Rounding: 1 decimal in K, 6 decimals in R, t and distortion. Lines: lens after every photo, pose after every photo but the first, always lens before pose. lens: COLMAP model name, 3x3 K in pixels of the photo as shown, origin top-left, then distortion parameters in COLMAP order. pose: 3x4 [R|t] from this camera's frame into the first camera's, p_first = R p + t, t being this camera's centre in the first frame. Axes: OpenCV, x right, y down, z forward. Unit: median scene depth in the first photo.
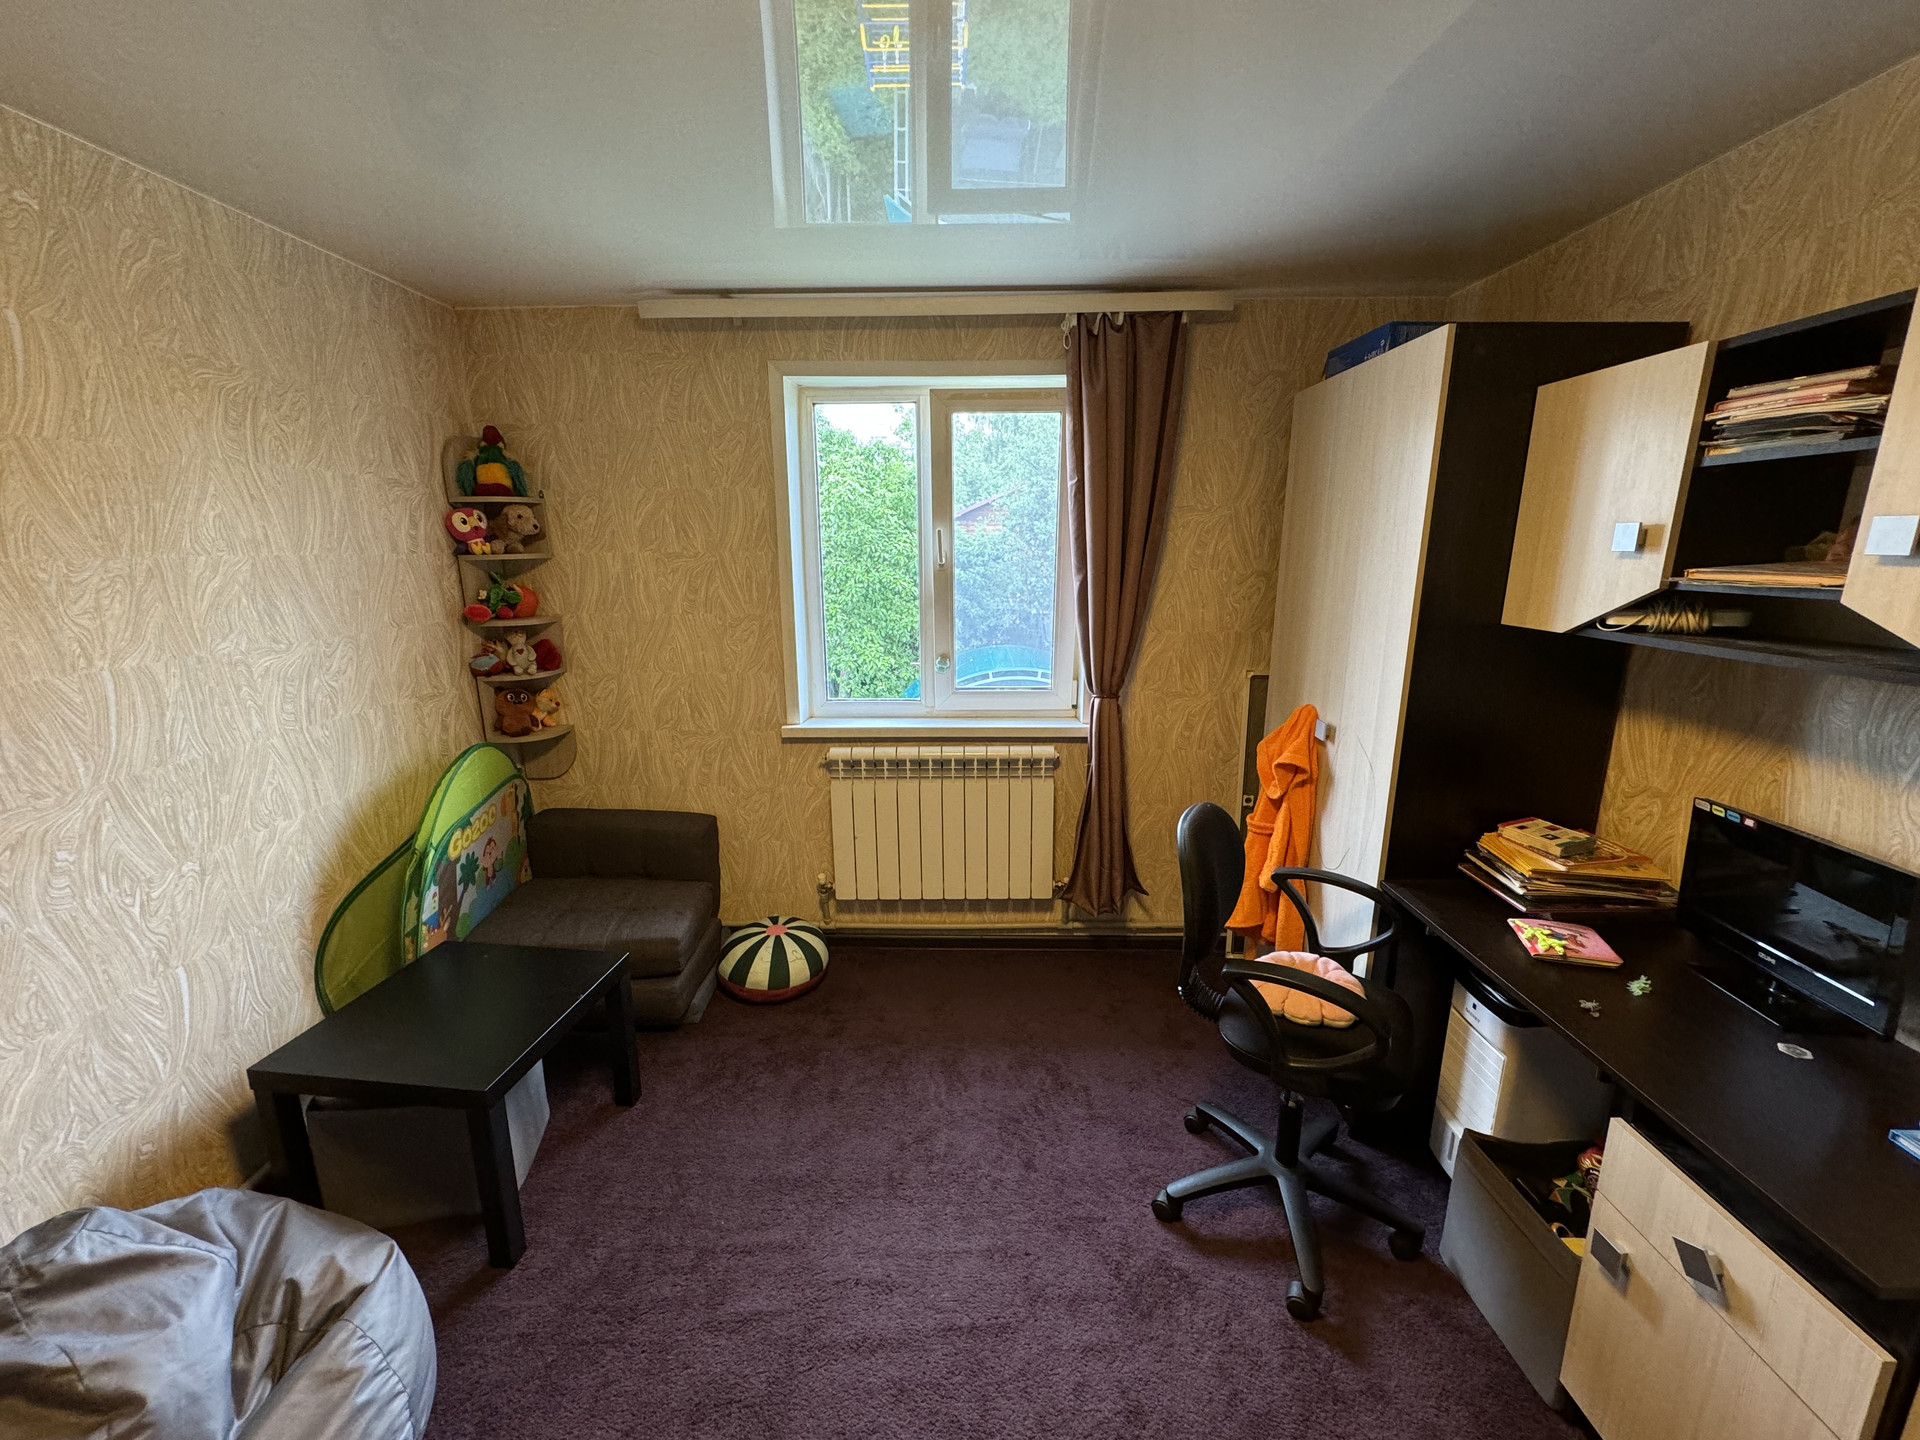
lens RADIAL K [[761.5, 0, 956.1], [0, 761.5, 716.8], [0, 0, 1]] dist [-0.002255, 0.000714]
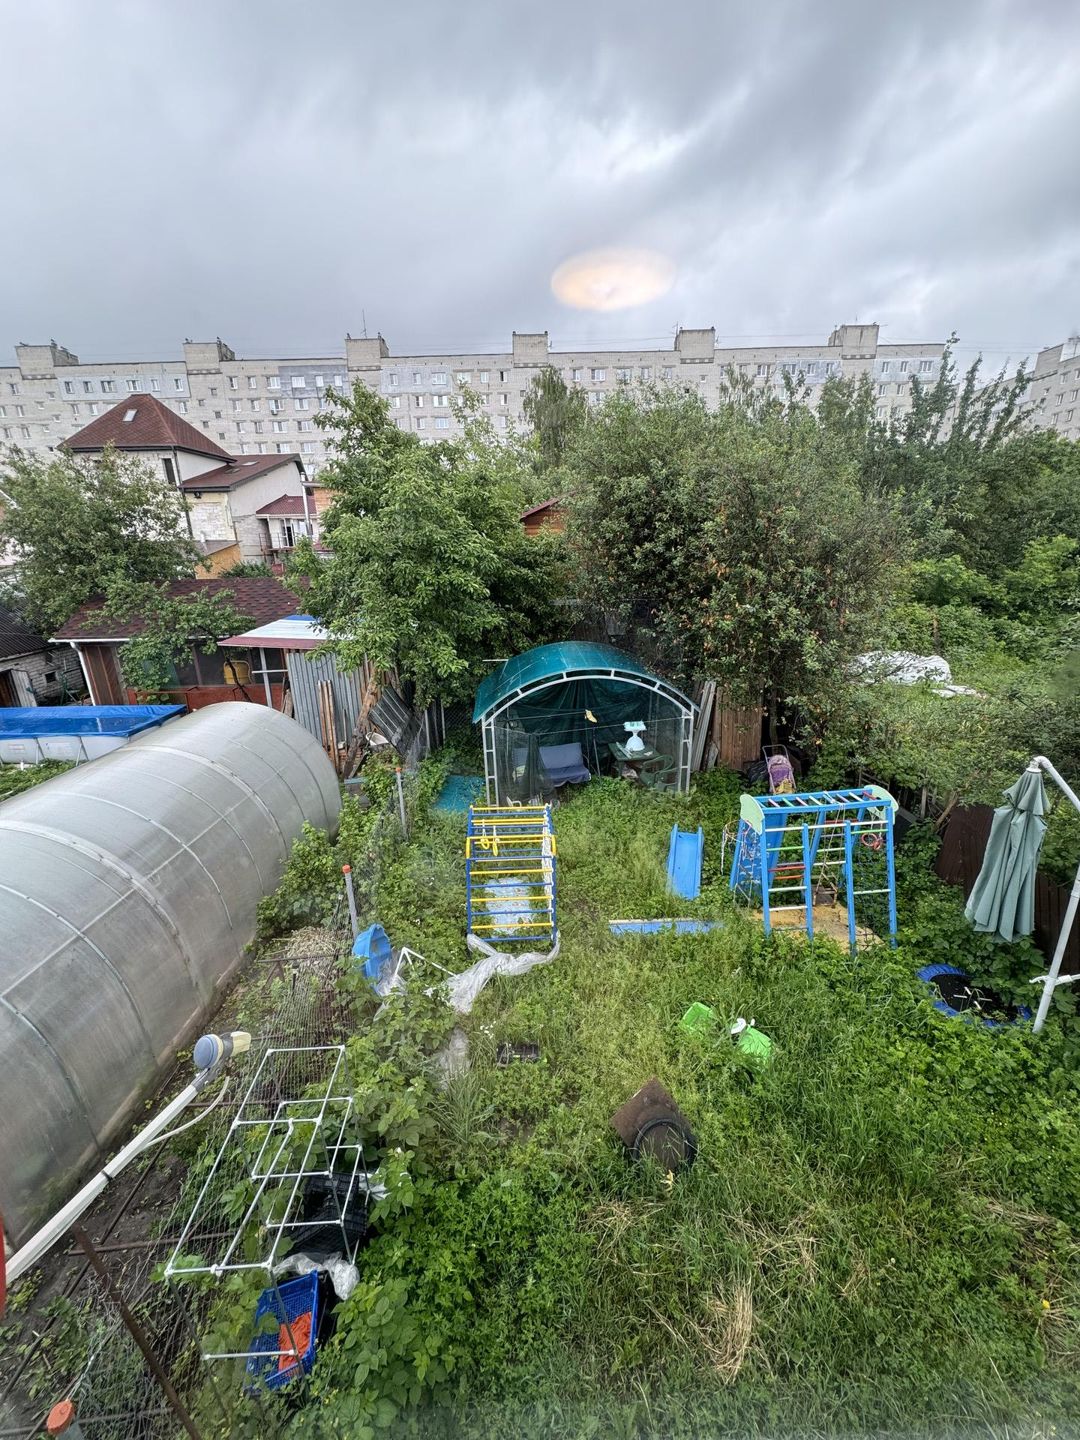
lens RADIAL K [[571.2, 0, 542.5], [0, 571.2, 717.8], [0, 0, 1]] dist [-0.002255, 0.000714]
pose [[0.998140, -0.030955, 0.052514, -0.120909], [0.027332, 0.997286, 0.068364, -0.243478], [-0.054488, -0.066802, 0.996277, 1.159606]]
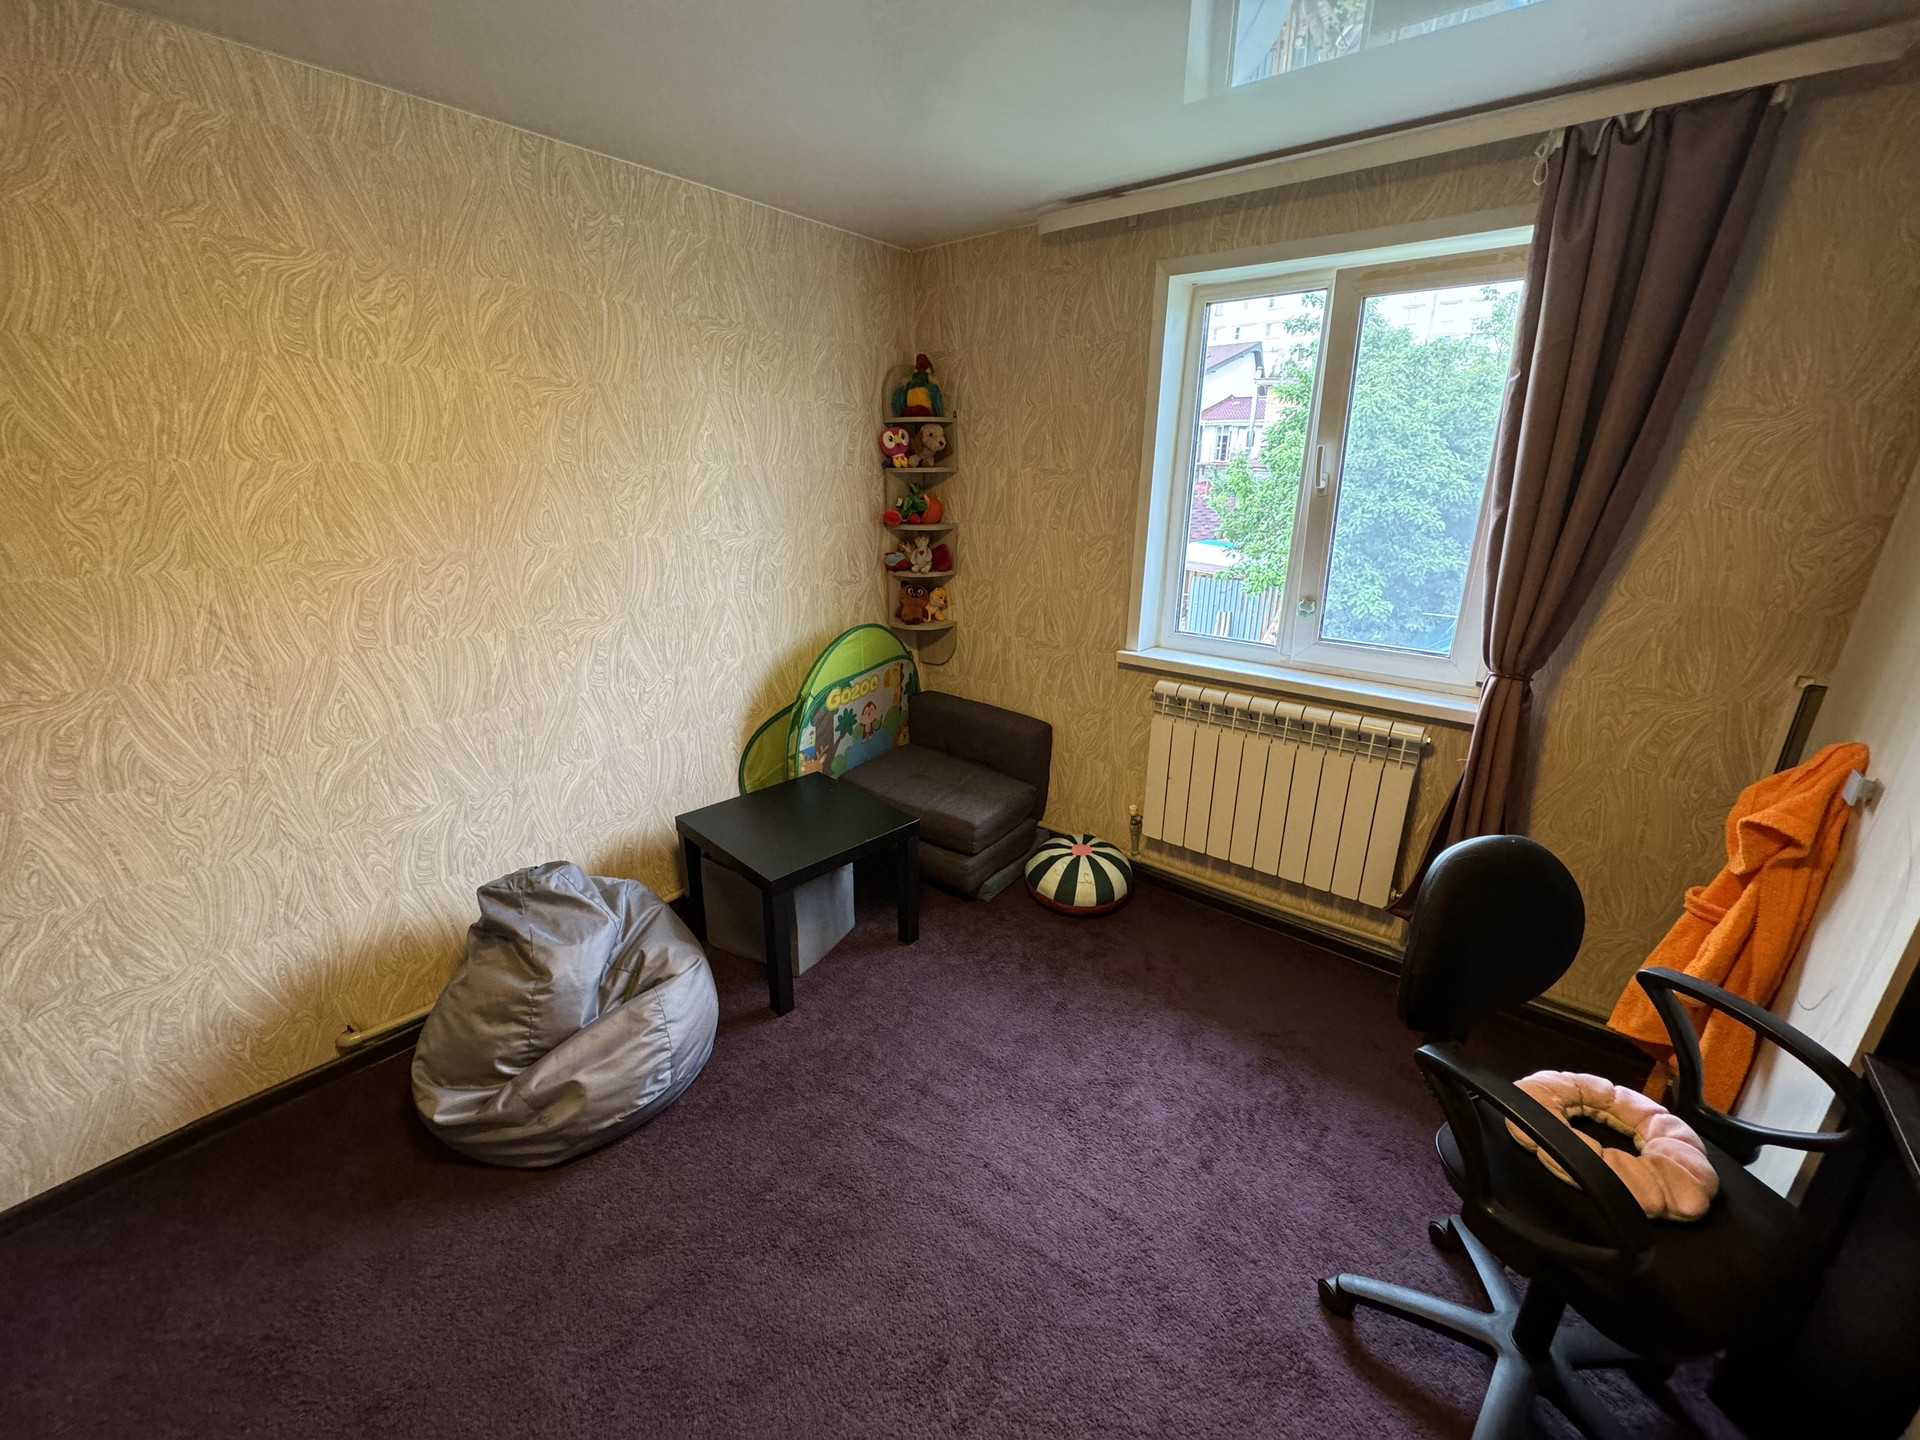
lens RADIAL K [[761.5, 0, 958.6], [0, 761.5, 715.7], [0, 0, 1]] dist [-0.002255, 0.000714]
pose [[0.792454, 0.203159, -0.575102, 0.228478], [-0.147753, 0.978754, 0.142158, -0.017330], [0.591765, -0.027681, 0.805635, 0.089679]]
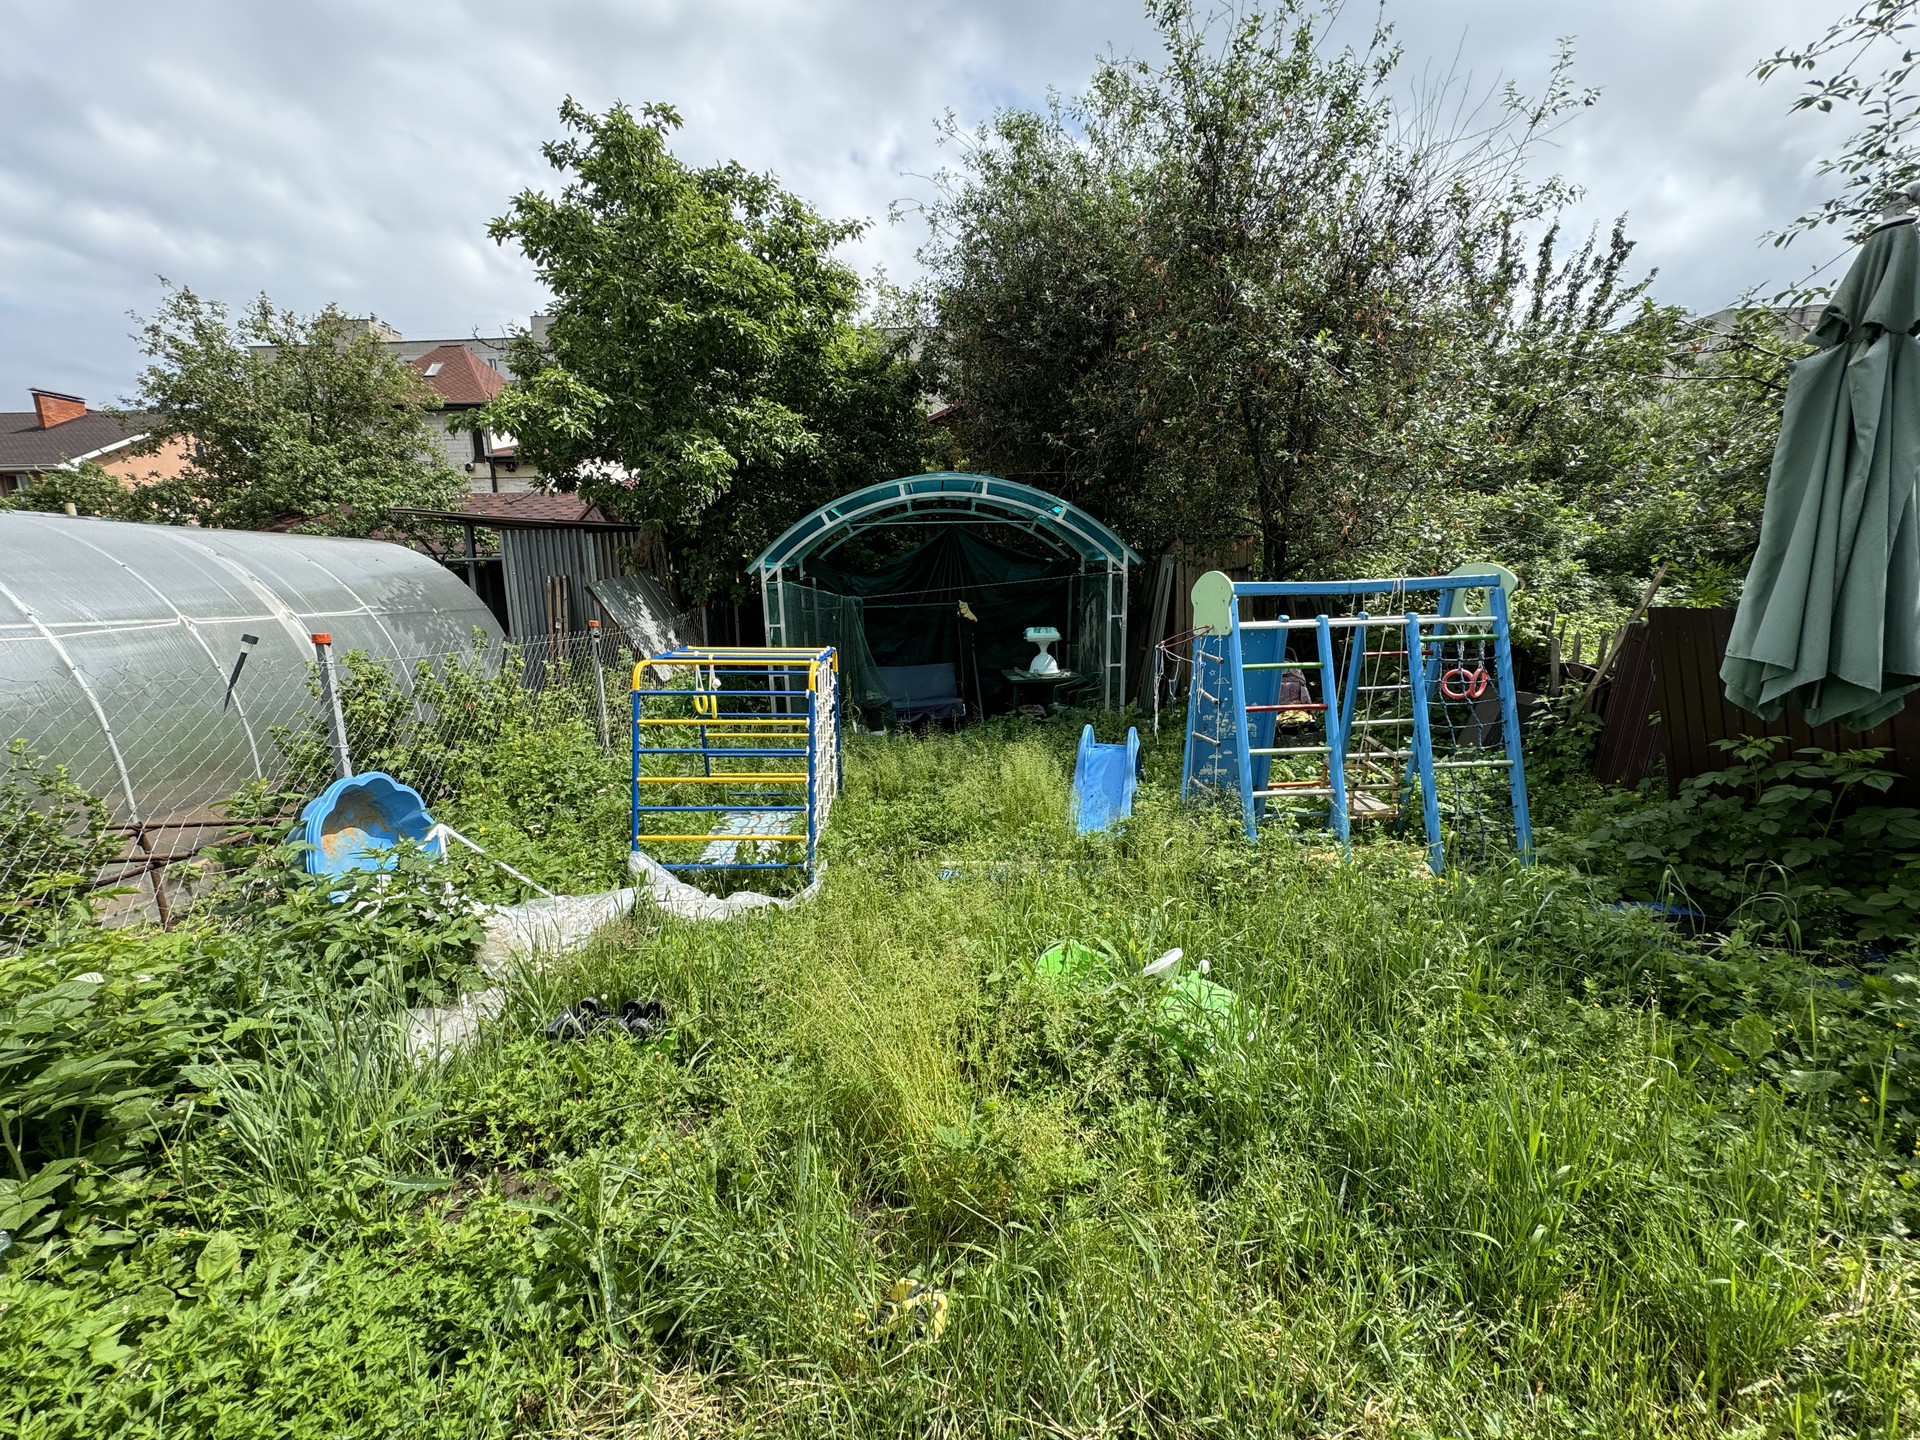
lens RADIAL K [[761.5, 0, 957.5], [0, 761.5, 708.2], [0, 0, 1]] dist [-0.002255, 0.000714]
pose [[0.999644, -0.013650, 0.022946, 0.341673], [0.015166, 0.997620, -0.067258, 0.730298], [-0.021973, 0.067582, 0.997472, 1.999336]]
